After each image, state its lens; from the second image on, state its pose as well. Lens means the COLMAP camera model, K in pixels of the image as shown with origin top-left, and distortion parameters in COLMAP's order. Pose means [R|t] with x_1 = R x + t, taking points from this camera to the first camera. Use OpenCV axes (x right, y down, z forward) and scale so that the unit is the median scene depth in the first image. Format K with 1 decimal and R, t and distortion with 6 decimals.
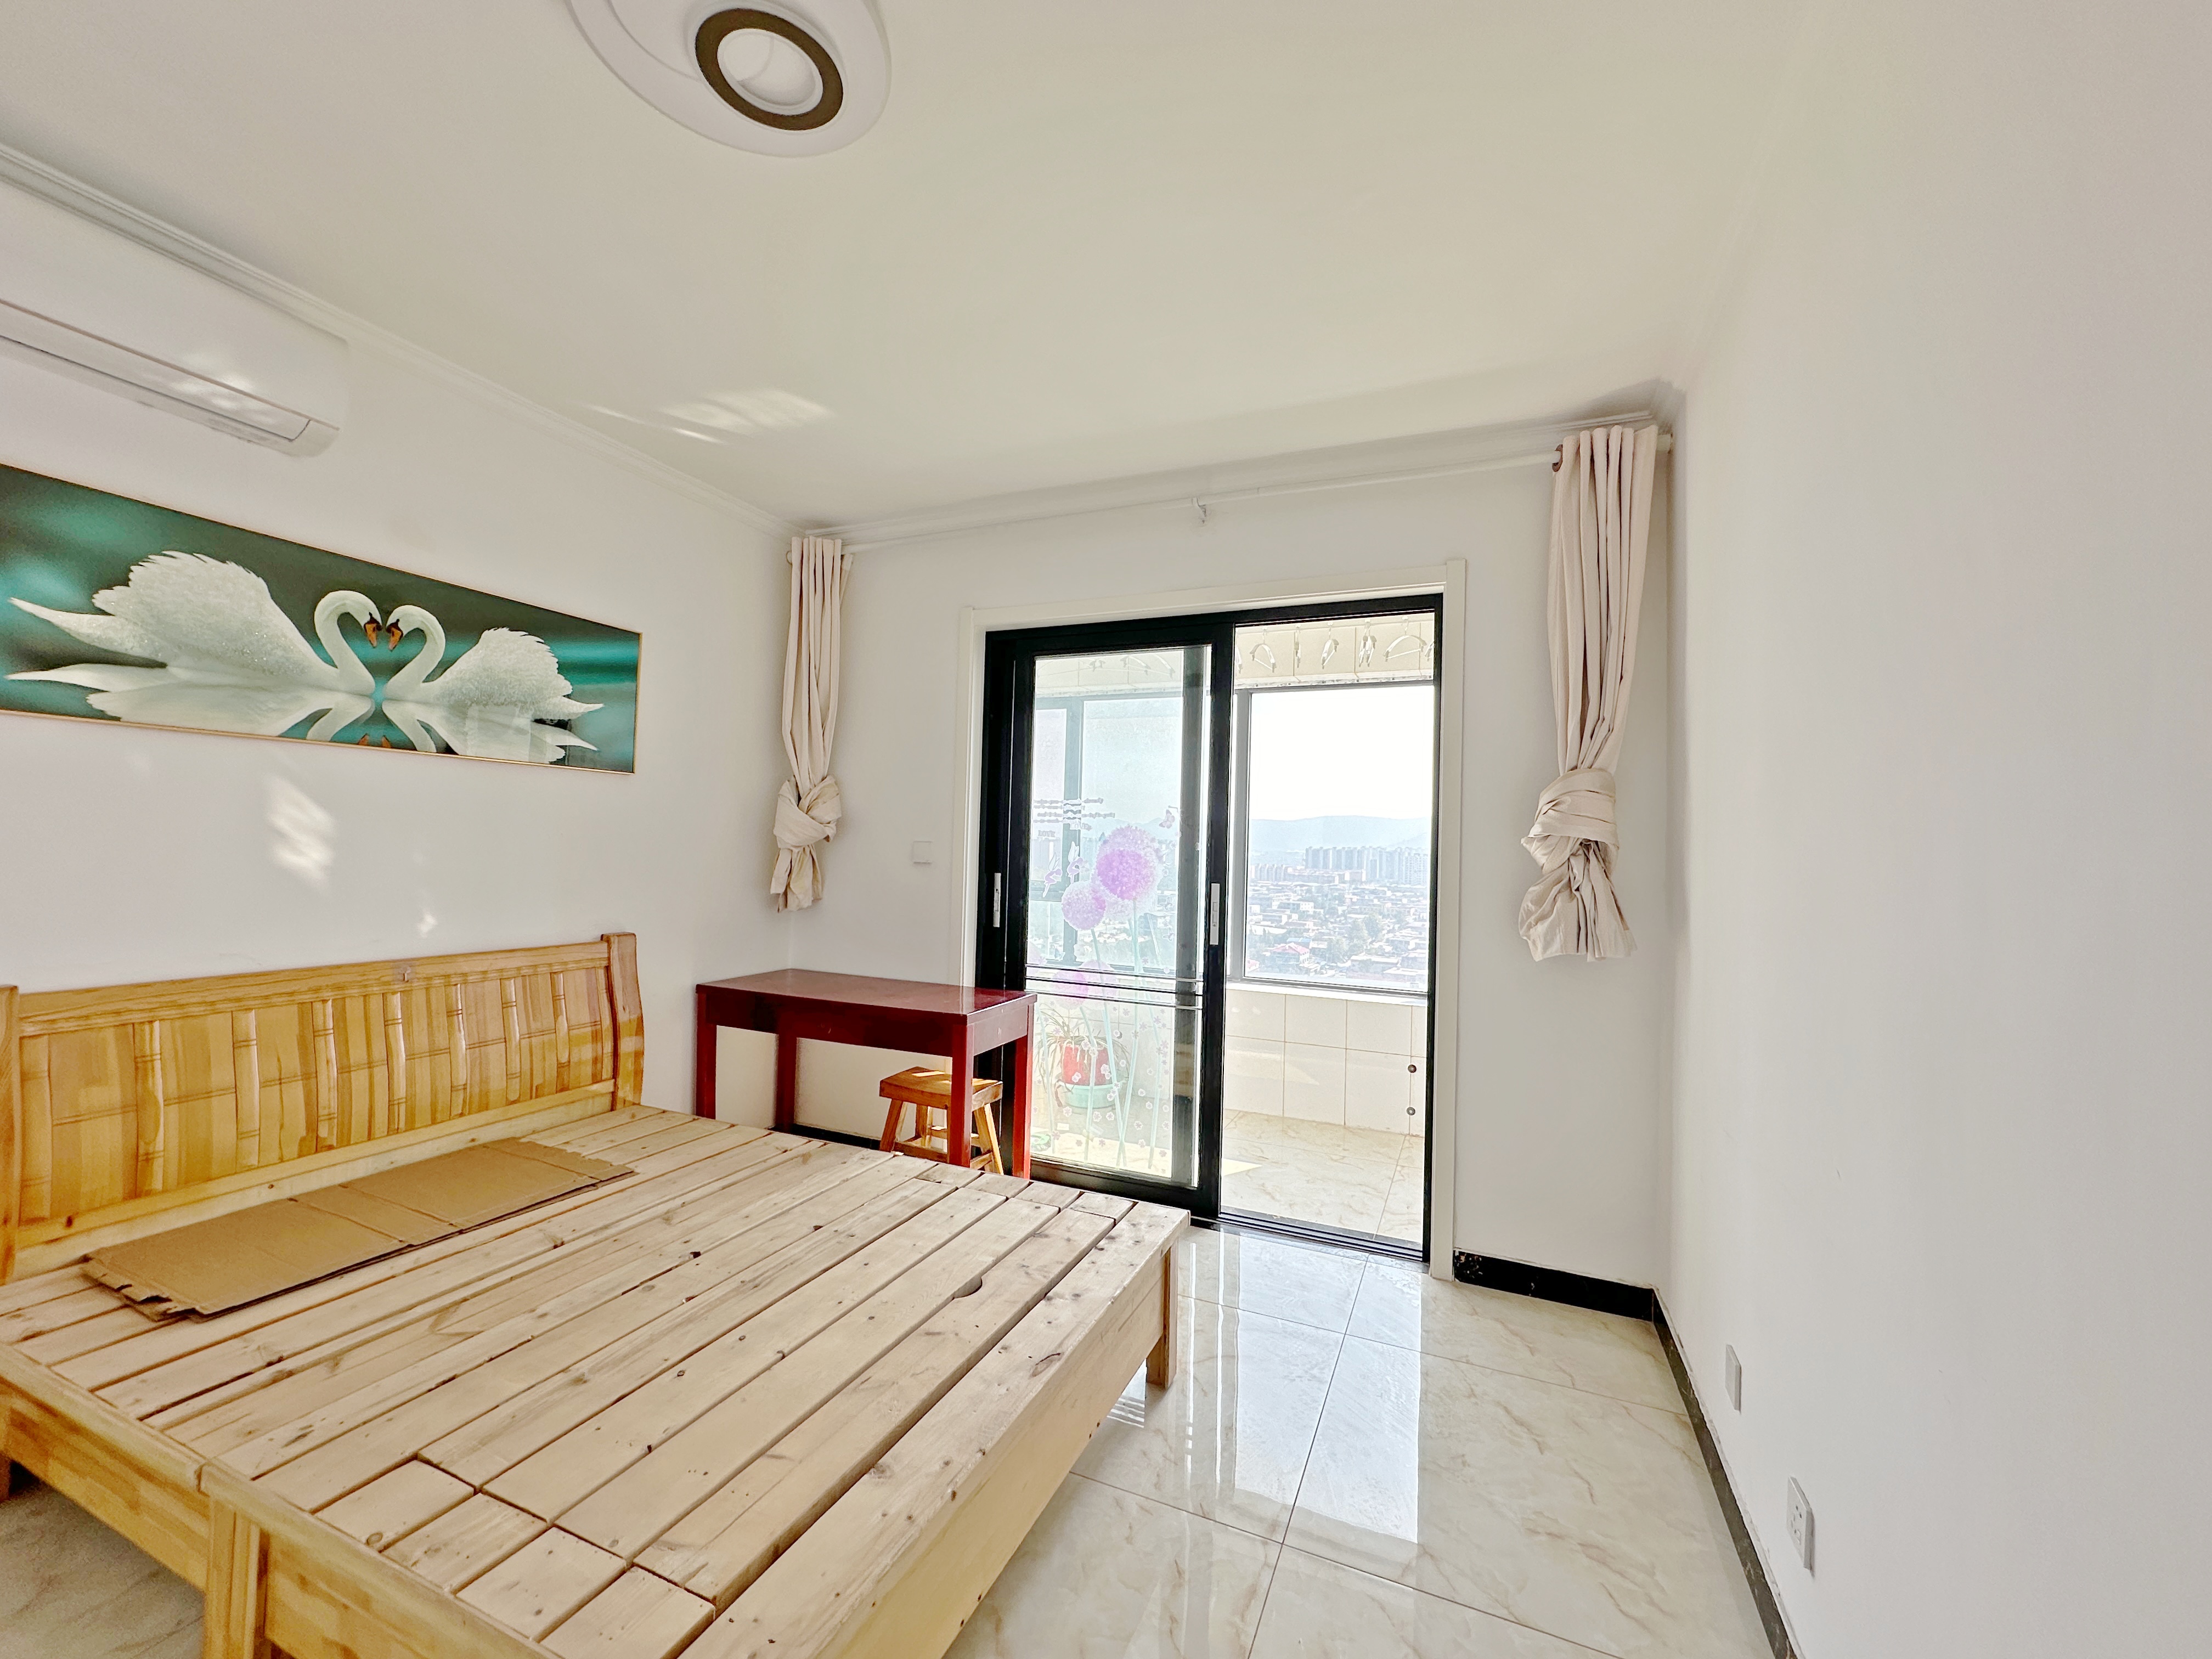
lens RADIAL K [[880.7, 0, 1116.6], [0, 880.7, 833.7], [0, 0, 1]] dist [-0.000839, 0.000064]
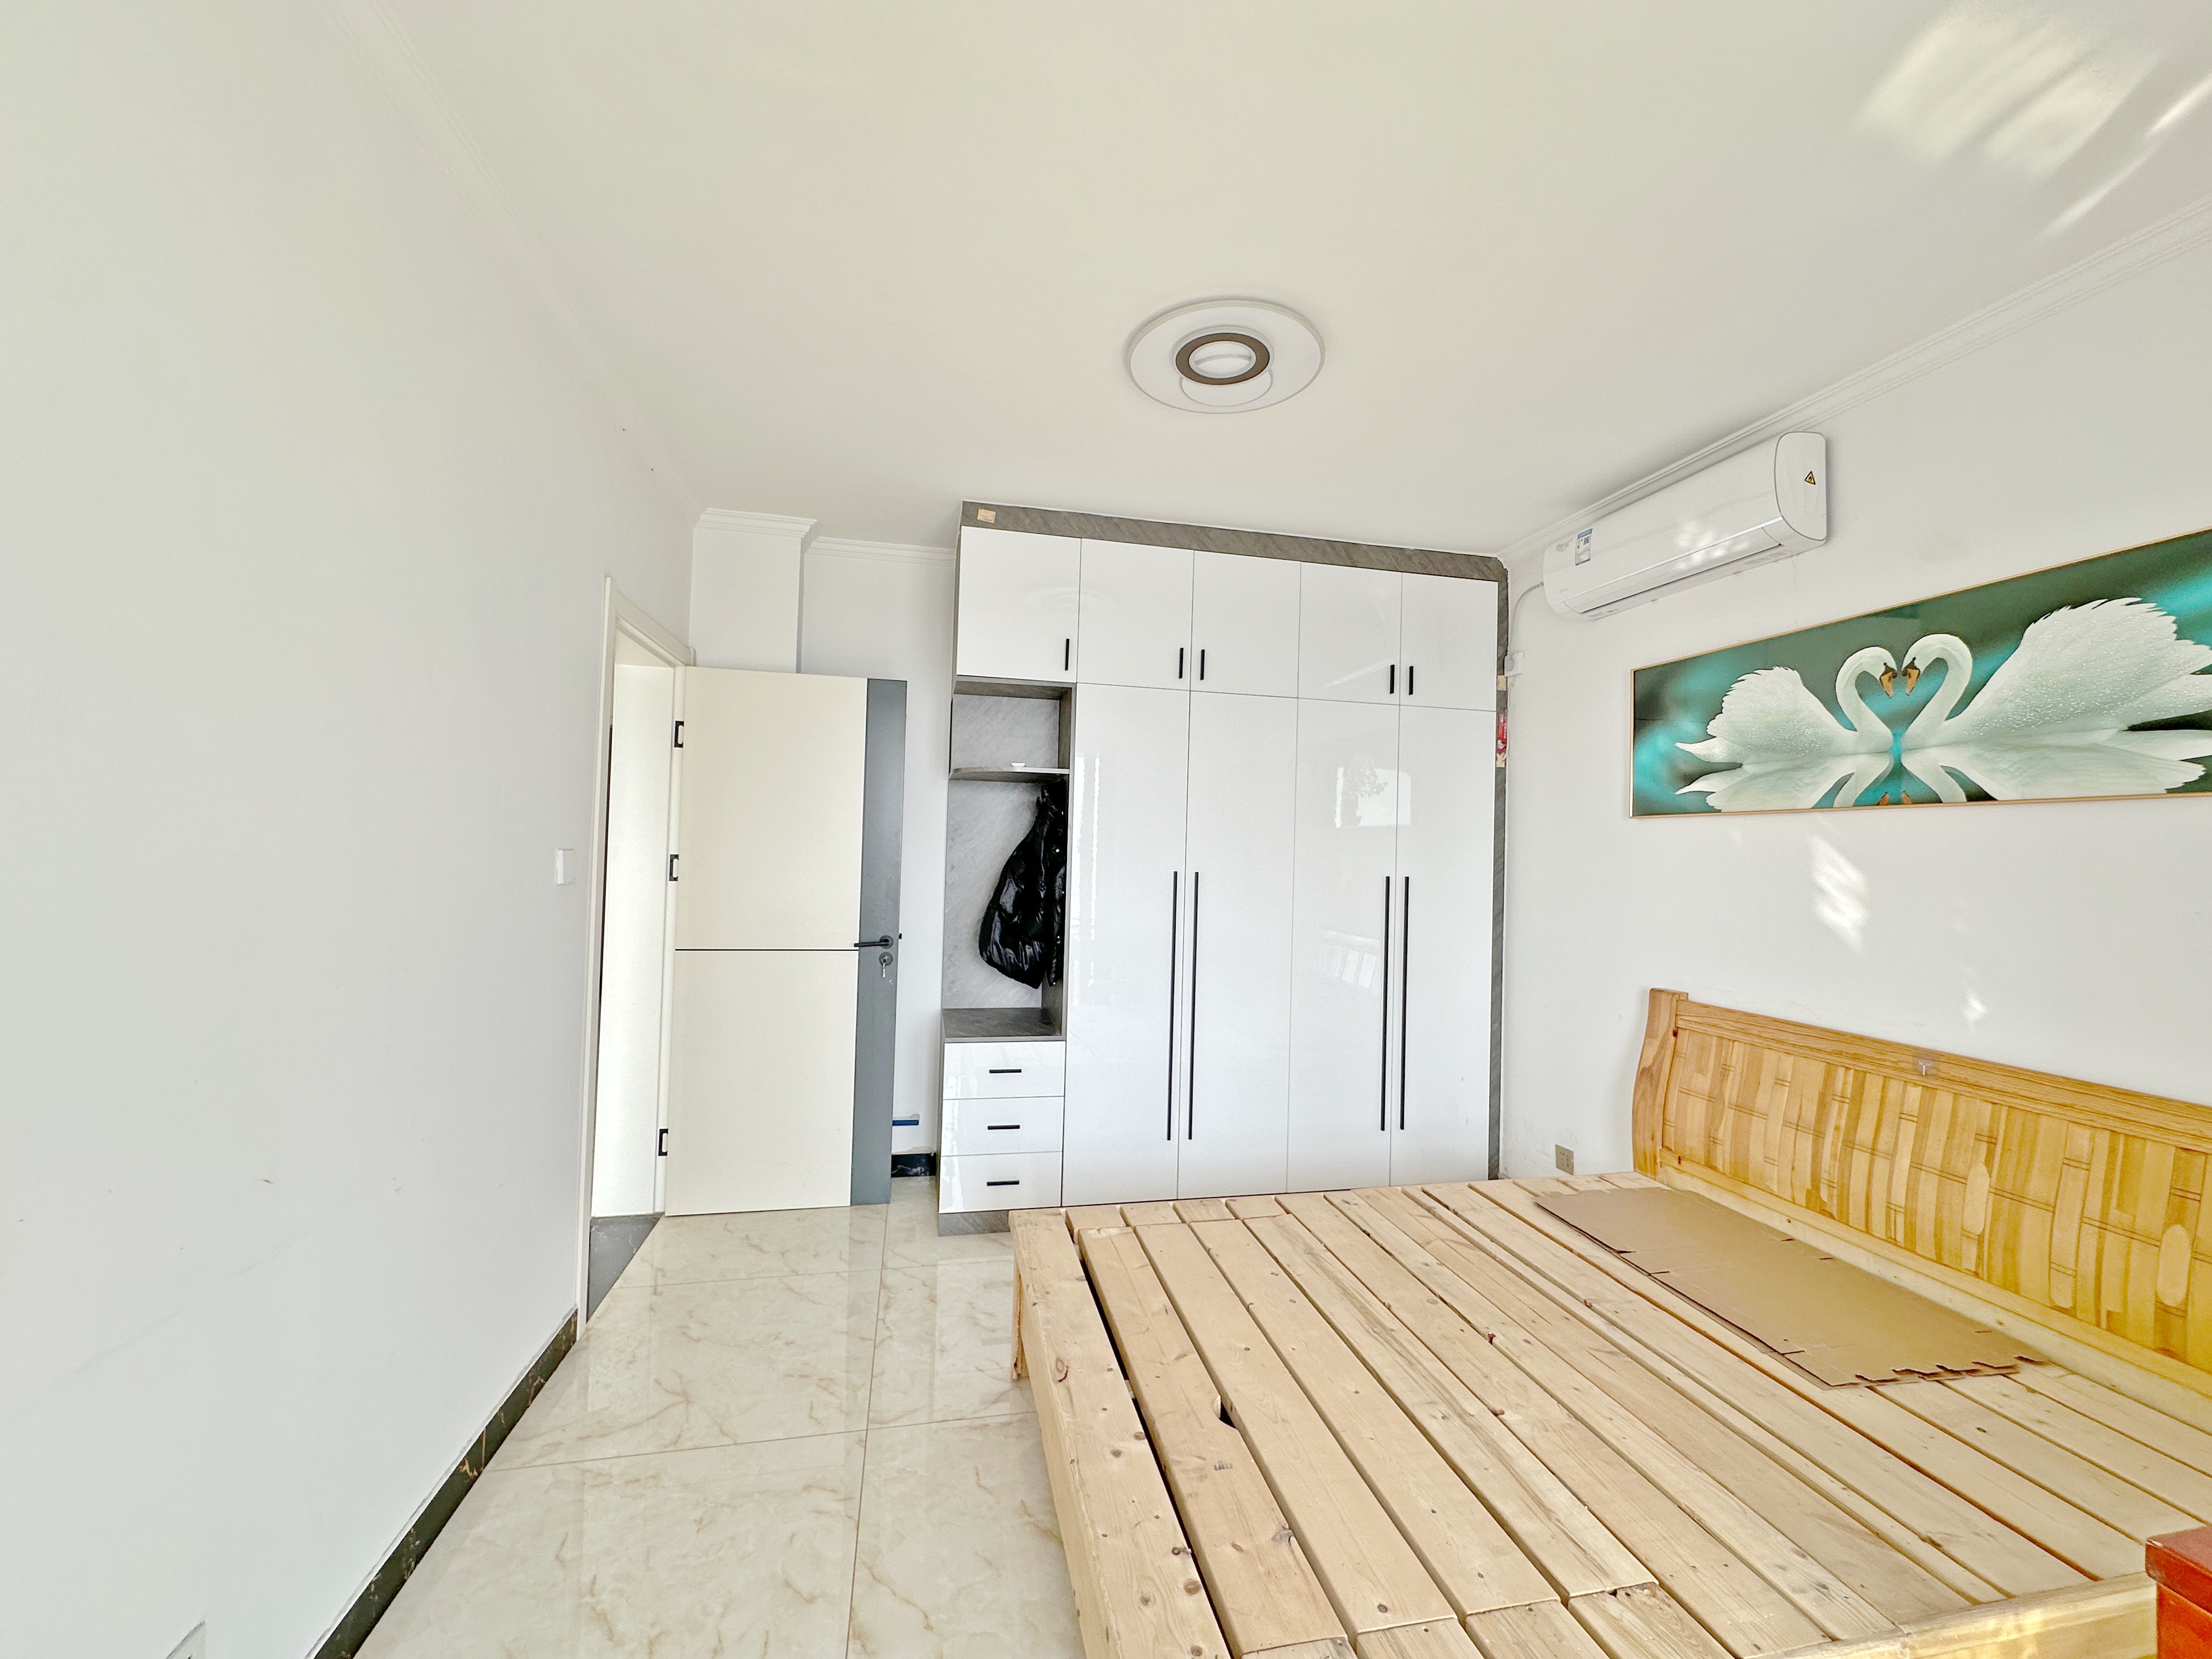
lens RADIAL K [[901.7, 0, 1121.5], [0, 901.7, 841.2], [0, 0, 1]] dist [0.001306, 0.000262]
pose [[-0.816747, -0.055427, -0.574328, 0.358394], [-0.039209, 0.998406, -0.040596, 0.008079], [0.575663, -0.010638, -0.817618, 1.346951]]
